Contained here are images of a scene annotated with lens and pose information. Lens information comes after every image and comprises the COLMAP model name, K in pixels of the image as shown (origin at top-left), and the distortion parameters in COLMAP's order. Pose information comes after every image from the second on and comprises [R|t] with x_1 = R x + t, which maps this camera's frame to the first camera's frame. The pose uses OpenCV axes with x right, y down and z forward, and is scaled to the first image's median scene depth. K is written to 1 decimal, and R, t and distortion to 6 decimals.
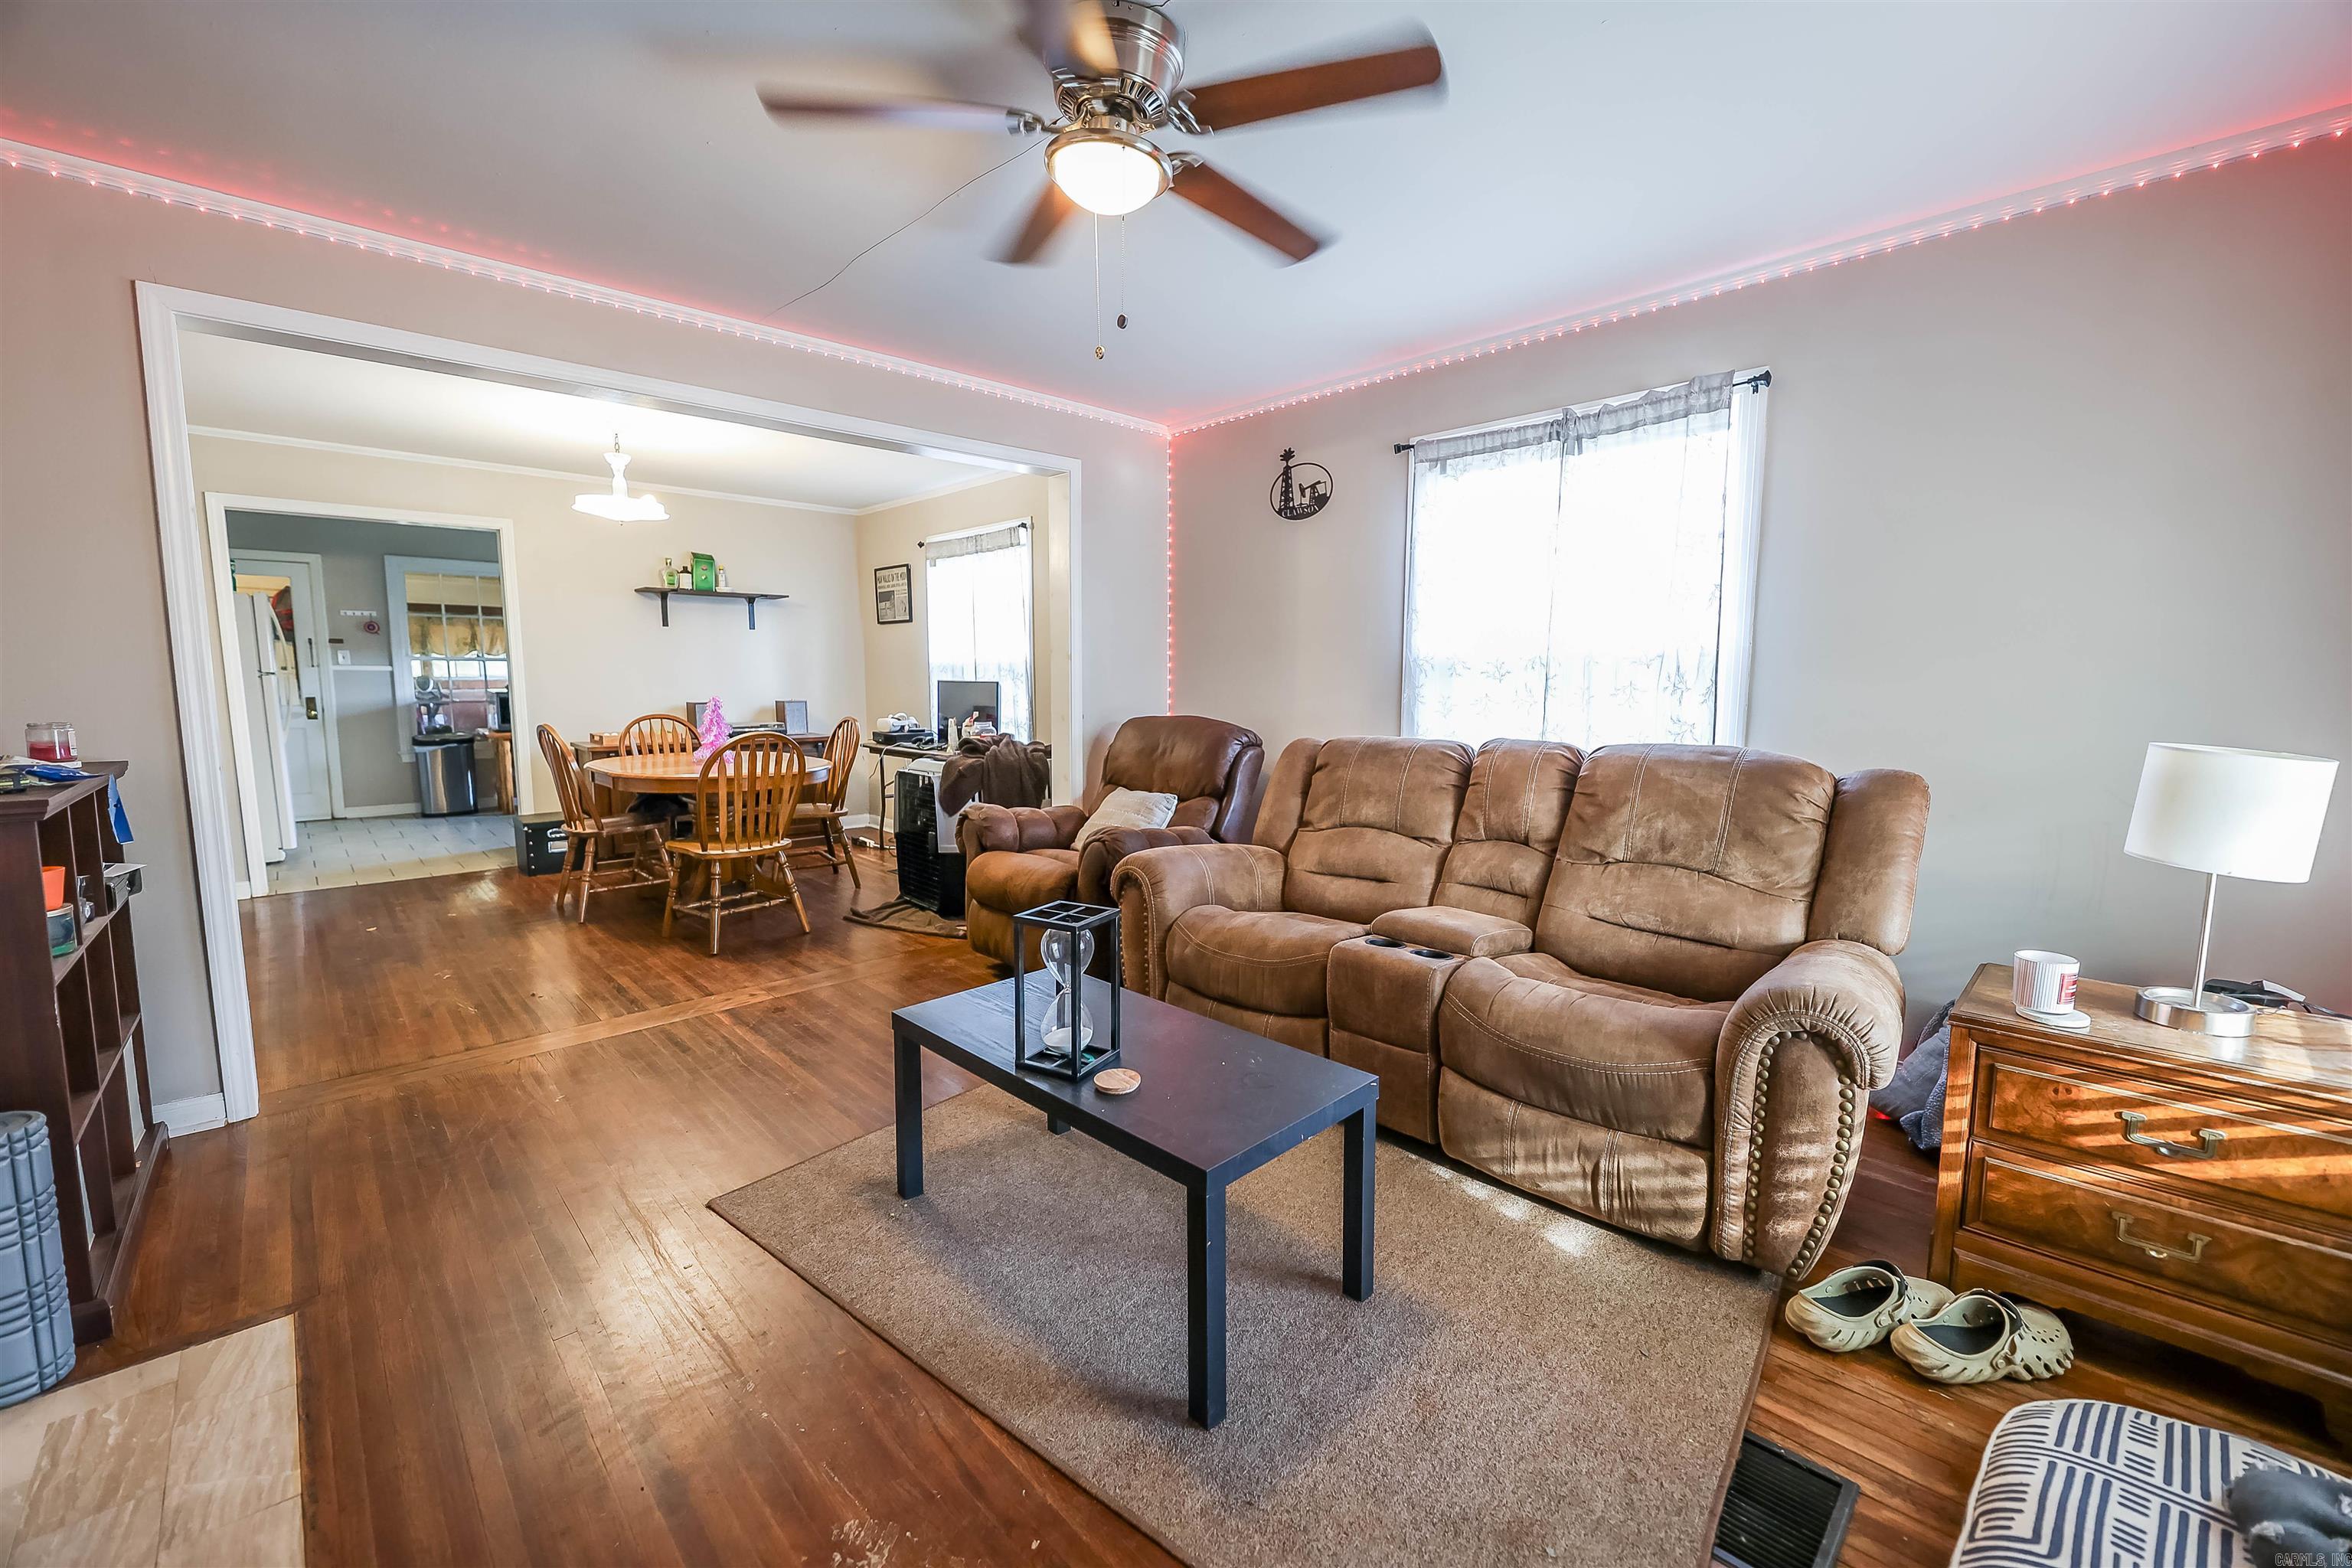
lens RADIAL K [[947.2, 0, 1170.3], [0, 947.2, 774.0], [0, 0, 1]] dist [0.000893, 0.000166]
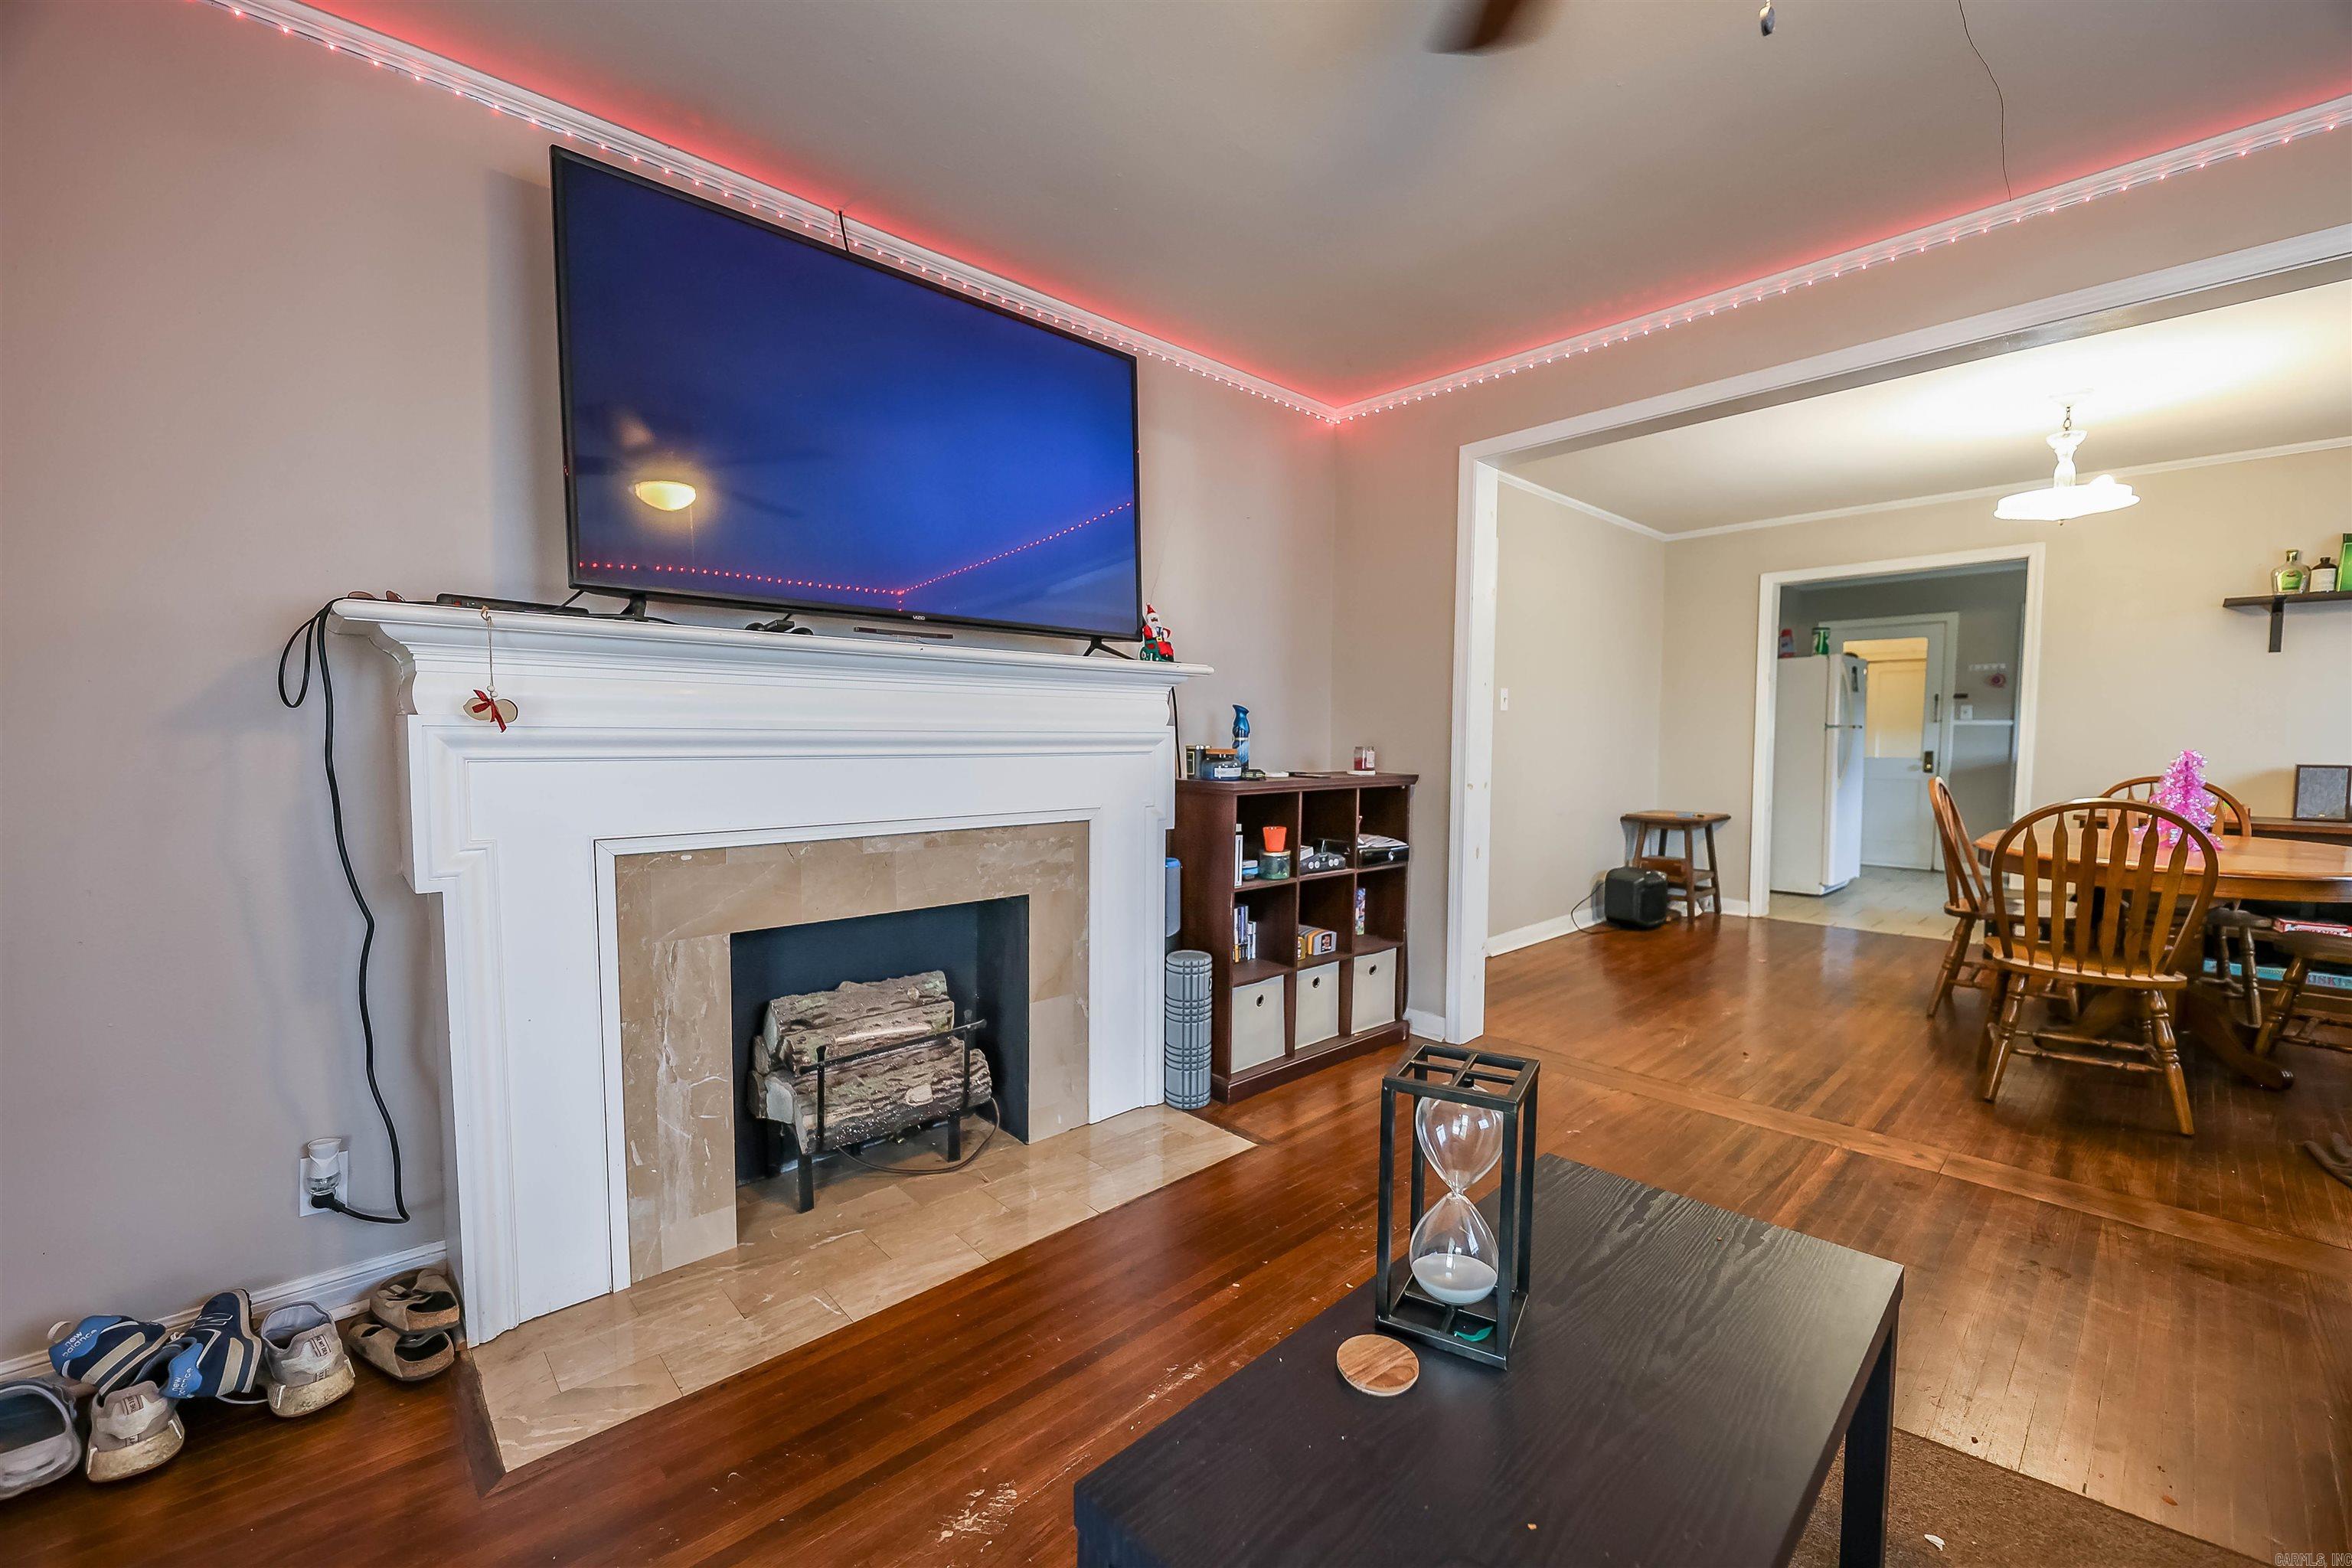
lens RADIAL K [[936.5, 0, 1212.4], [0, 936.5, 789.0], [0, 0, 1]] dist [0.001104, 0.000123]
pose [[-0.000585, 0.055192, -0.998476, 0.164660], [-0.107113, 0.992728, 0.054937, -0.015760], [0.994247, 0.106982, 0.005331, 0.284326]]
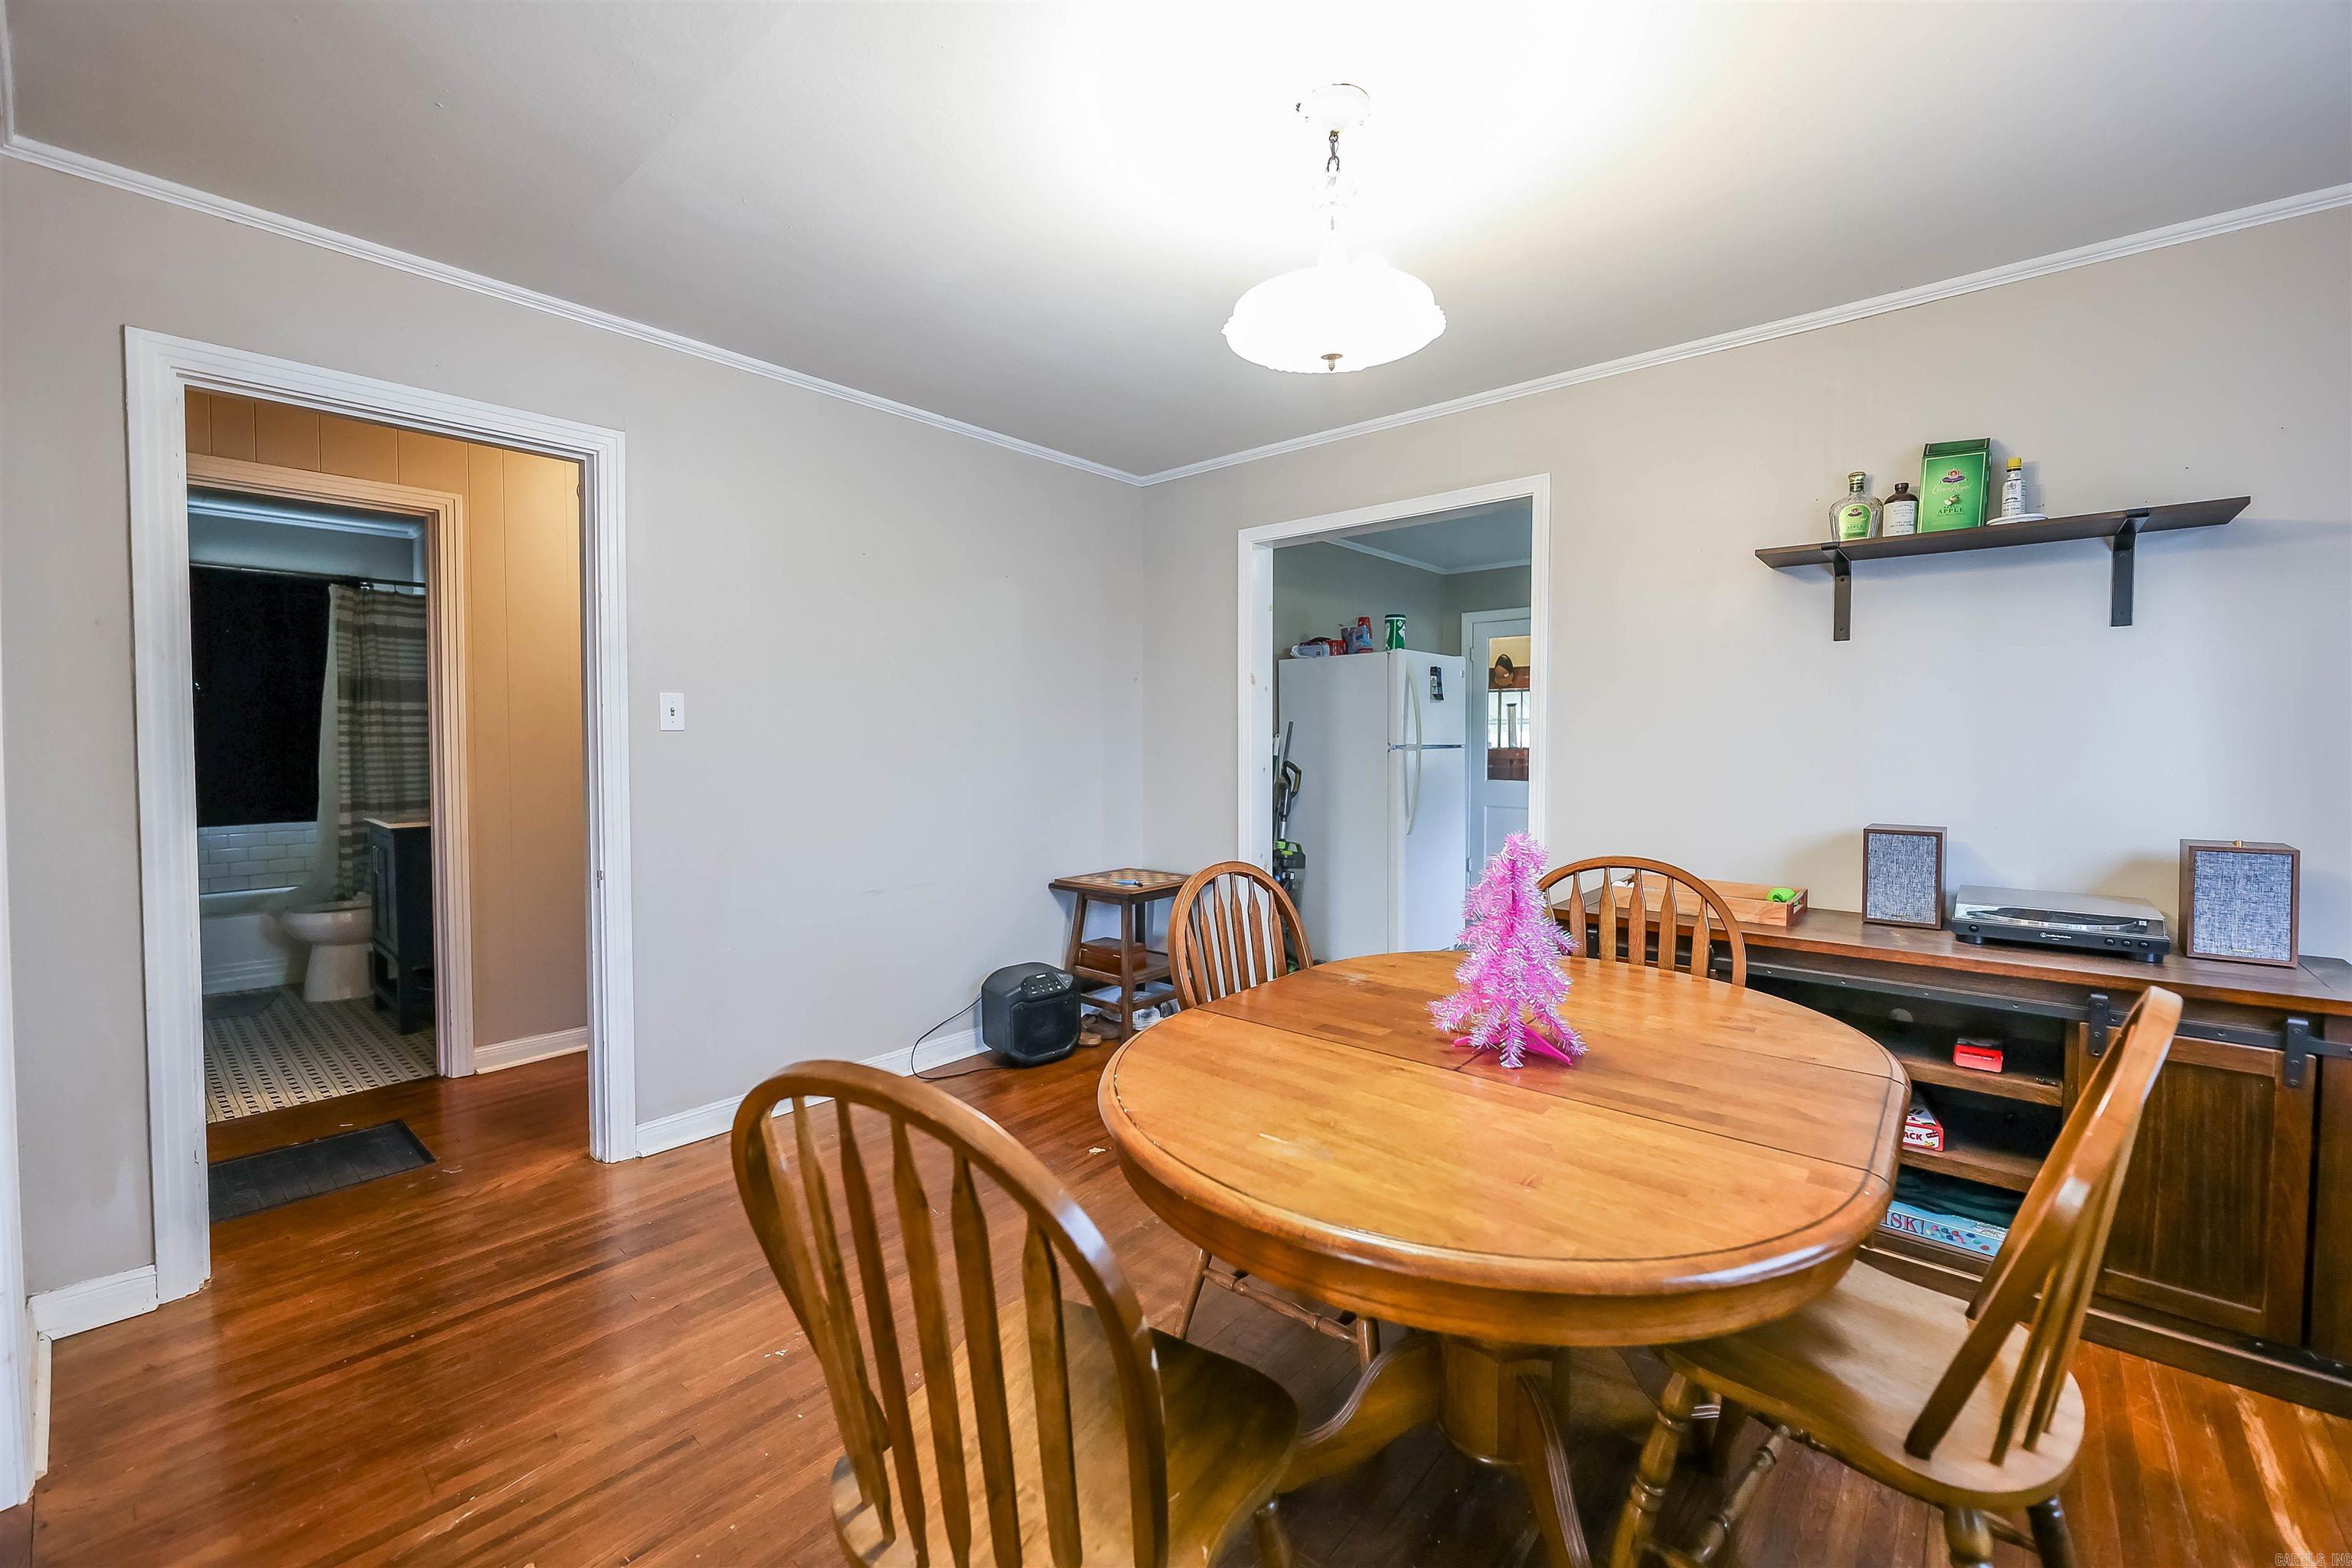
lens RADIAL K [[947.2, 0, 1170.3], [0, 947.2, 774.0], [0, 0, 1]] dist [0.000893, 0.000166]
pose [[0.096407, 0.031182, -0.994853, -0.163842], [-0.107288, 0.994011, 0.020759, -0.084426], [0.989543, 0.104734, 0.099175, 0.765298]]
